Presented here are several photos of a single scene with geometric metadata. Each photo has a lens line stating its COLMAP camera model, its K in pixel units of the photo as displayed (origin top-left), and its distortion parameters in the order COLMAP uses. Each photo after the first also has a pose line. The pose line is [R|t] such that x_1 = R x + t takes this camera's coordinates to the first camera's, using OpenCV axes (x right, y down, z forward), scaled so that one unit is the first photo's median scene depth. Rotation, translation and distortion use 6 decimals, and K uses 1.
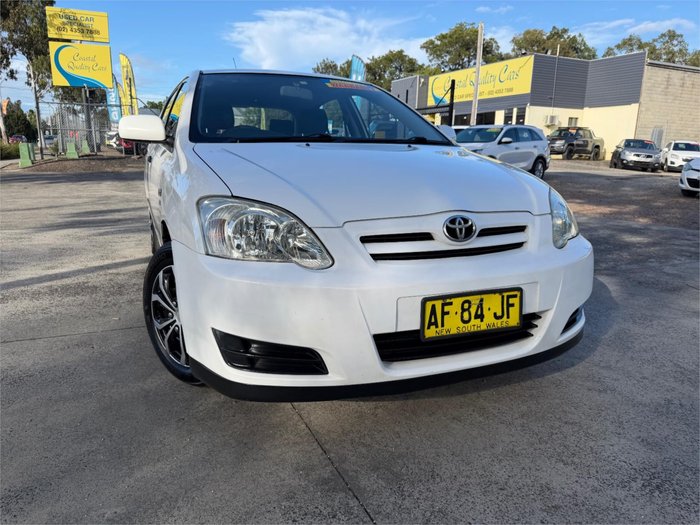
lens RADIAL K [[495.3, 0, 344.9], [0, 495.3, 256.7], [0, 0, 1]] dist [0.026260, -0.036837]
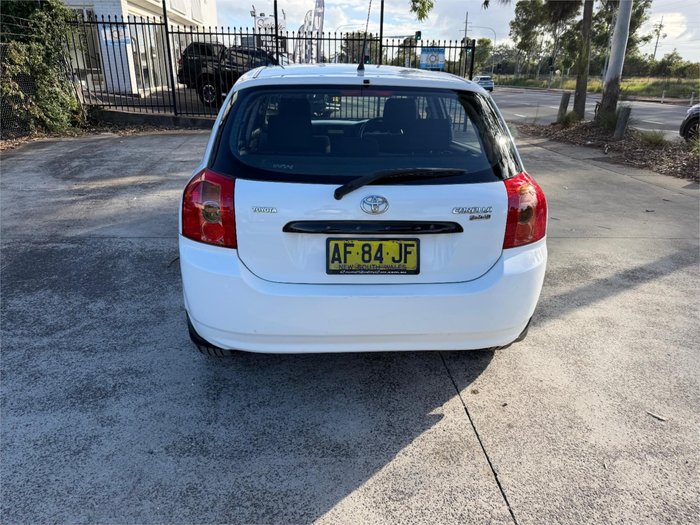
lens RADIAL K [[499.1, 0, 344.5], [0, 499.1, 260.3], [0, 0, 1]] dist [0.001460, -0.005408]
pose [[-0.945668, -0.148020, 0.289485, -1.036688], [0.031261, 0.844838, 0.534108, -1.225941], [-0.323626, 0.514139, -0.794309, 4.271291]]
